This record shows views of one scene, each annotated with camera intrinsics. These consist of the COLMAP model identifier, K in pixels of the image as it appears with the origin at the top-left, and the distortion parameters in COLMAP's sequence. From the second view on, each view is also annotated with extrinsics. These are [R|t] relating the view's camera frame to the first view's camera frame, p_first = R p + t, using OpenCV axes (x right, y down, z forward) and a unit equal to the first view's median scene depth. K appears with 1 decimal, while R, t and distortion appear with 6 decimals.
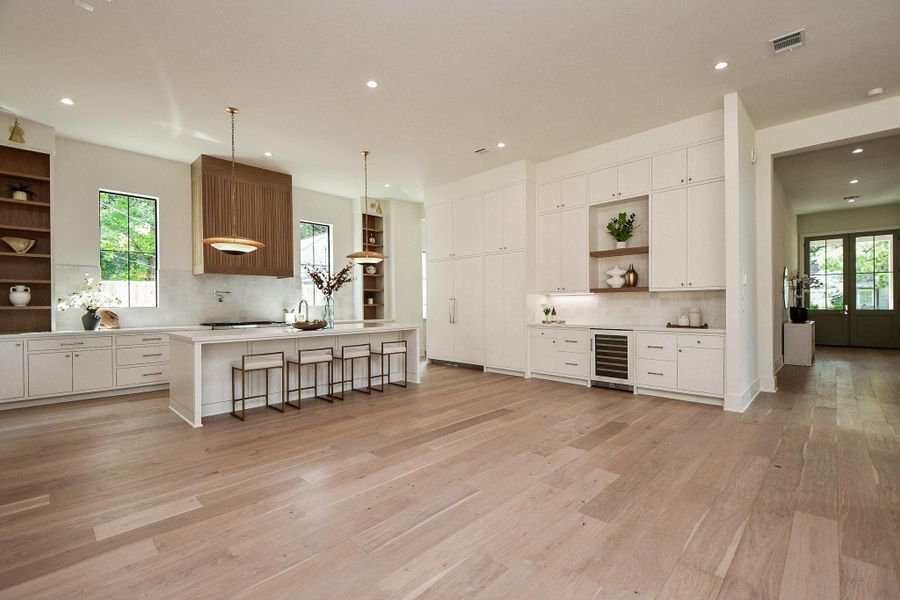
lens RADIAL K [[391.7, 0, 452.7], [0, 391.7, 304.9], [0, 0, 1]] dist [0.044231, -0.026163]
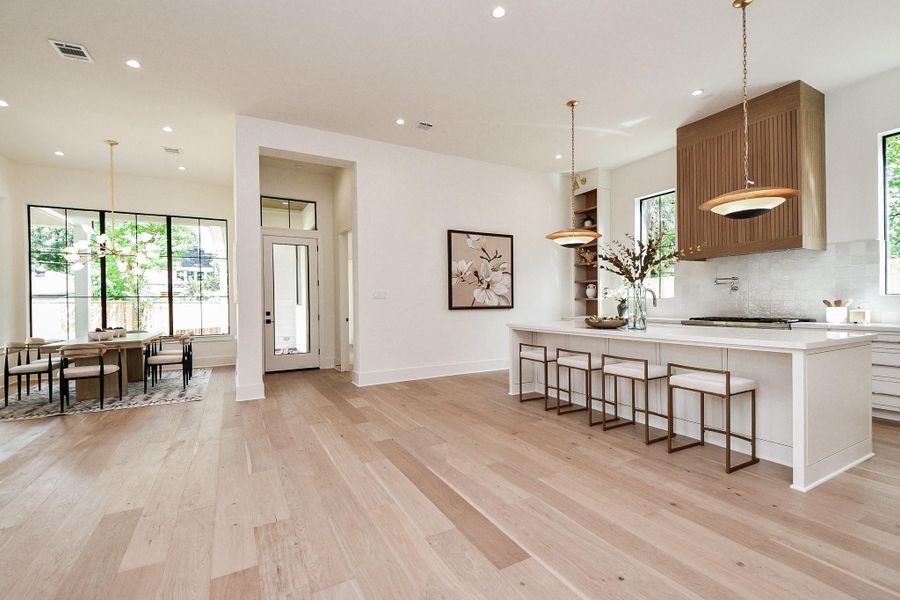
lens RADIAL K [[397.1, 0, 453.1], [0, 397.1, 304.9], [0, 0, 1]] dist [0.043816, -0.028589]
pose [[-0.297264, 0.014800, -0.954681, 0.456110], [0.014182, 0.999838, 0.011085, 0.003928], [0.954690, -0.010244, -0.297426, 0.895550]]
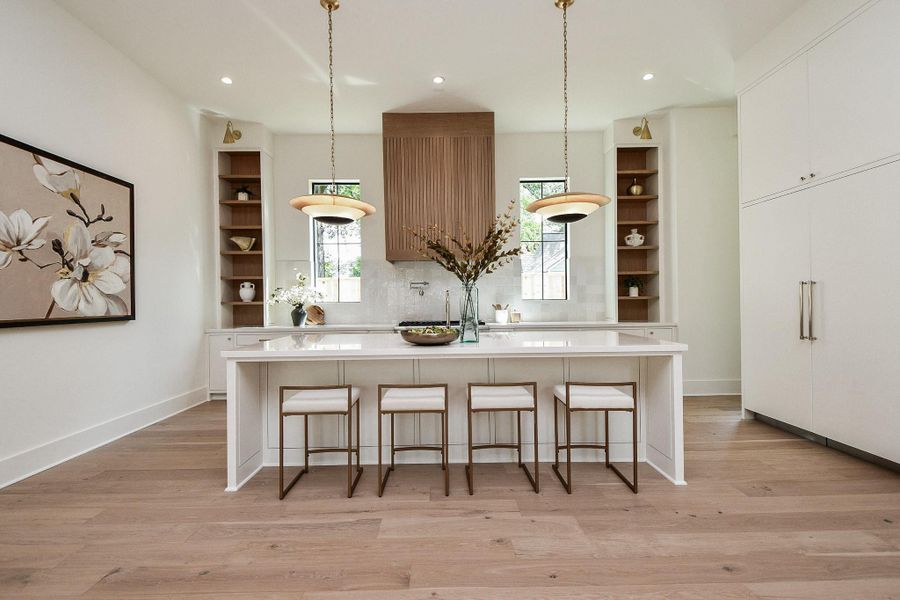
lens RADIAL K [[401.7, 0, 447.2], [0, 401.7, 301.7], [0, 0, 1]] dist [0.027587, -0.017836]
pose [[0.700336, 0.000389, -0.713813, 0.054271], [0.006870, 0.999950, 0.007284, -0.000790], [0.713780, -0.010005, 0.700298, 0.589899]]
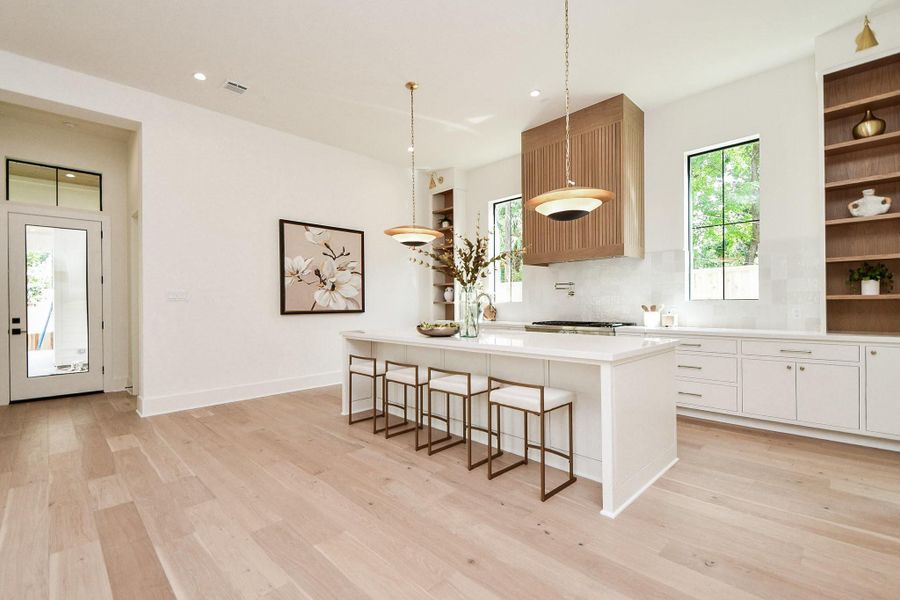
lens RADIAL K [[397.1, 0, 453.1], [0, 397.1, 304.9], [0, 0, 1]] dist [0.043816, -0.028589]
pose [[-0.020932, 0.008945, -0.999741, 0.321326], [0.008641, 0.999924, 0.008766, 0.001747], [0.999744, -0.008455, -0.021007, 0.983763]]
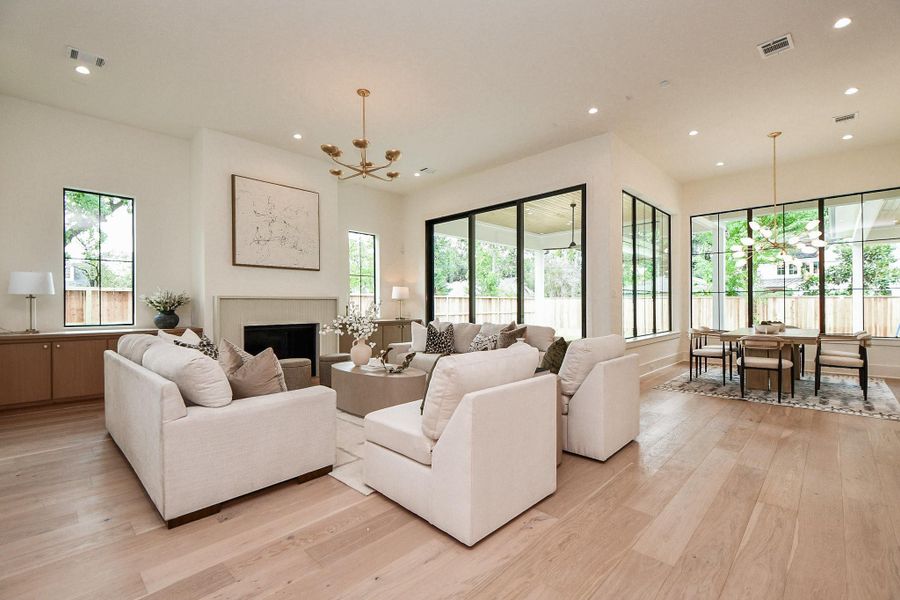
lens RADIAL K [[391.7, 0, 452.7], [0, 391.7, 304.9], [0, 0, 1]] dist [0.044231, -0.026163]
pose [[-0.999916, 0.012700, -0.002748, 0.555388], [0.012694, 0.999917, 0.002331, 0.006198], [0.002777, 0.002296, -0.999994, 0.764791]]
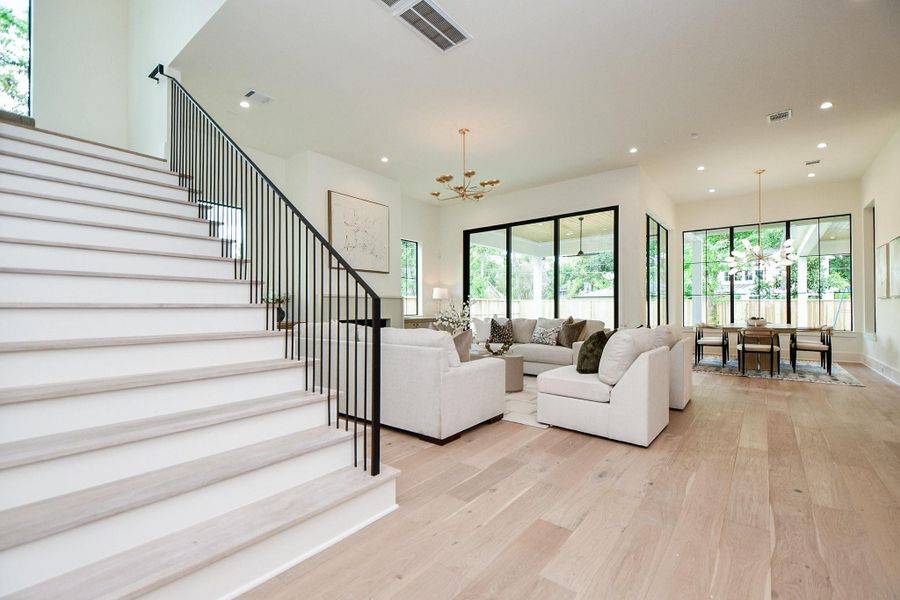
lens RADIAL K [[391.7, 0, 452.7], [0, 391.7, 304.9], [0, 0, 1]] dist [0.044231, -0.026163]
pose [[-0.995004, 0.008743, -0.099451, 0.869710], [0.009260, 0.999946, -0.004740, 0.018074], [0.099405, -0.005637, -0.995031, 0.951836]]
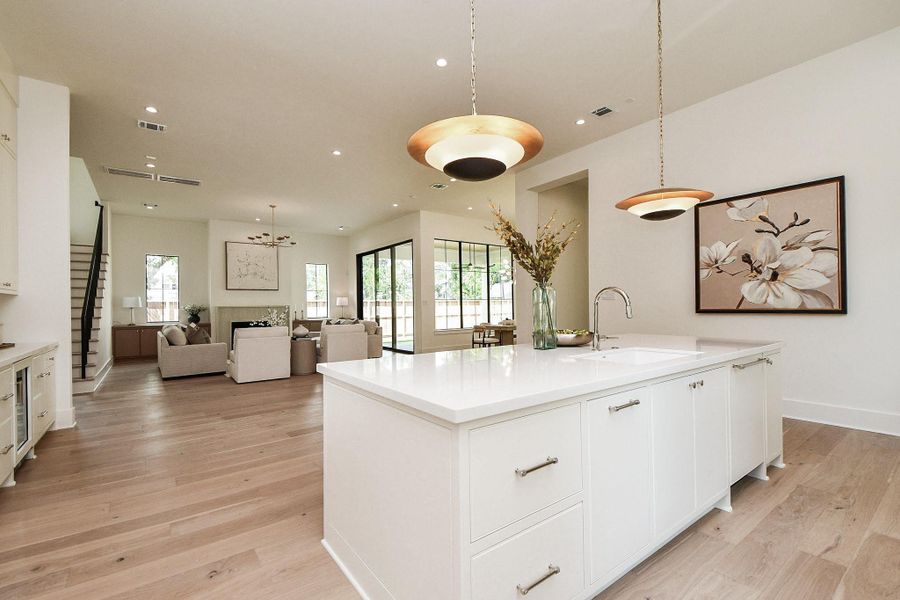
lens RADIAL K [[397.1, 0, 453.1], [0, 397.1, 304.9], [0, 0, 1]] dist [0.043816, -0.028589]
pose [[-0.987133, 0.023188, 0.158208, -0.282841], [0.023050, 0.999731, -0.002702, 0.003842], [-0.158228, 0.000980, -0.987402, 1.496022]]
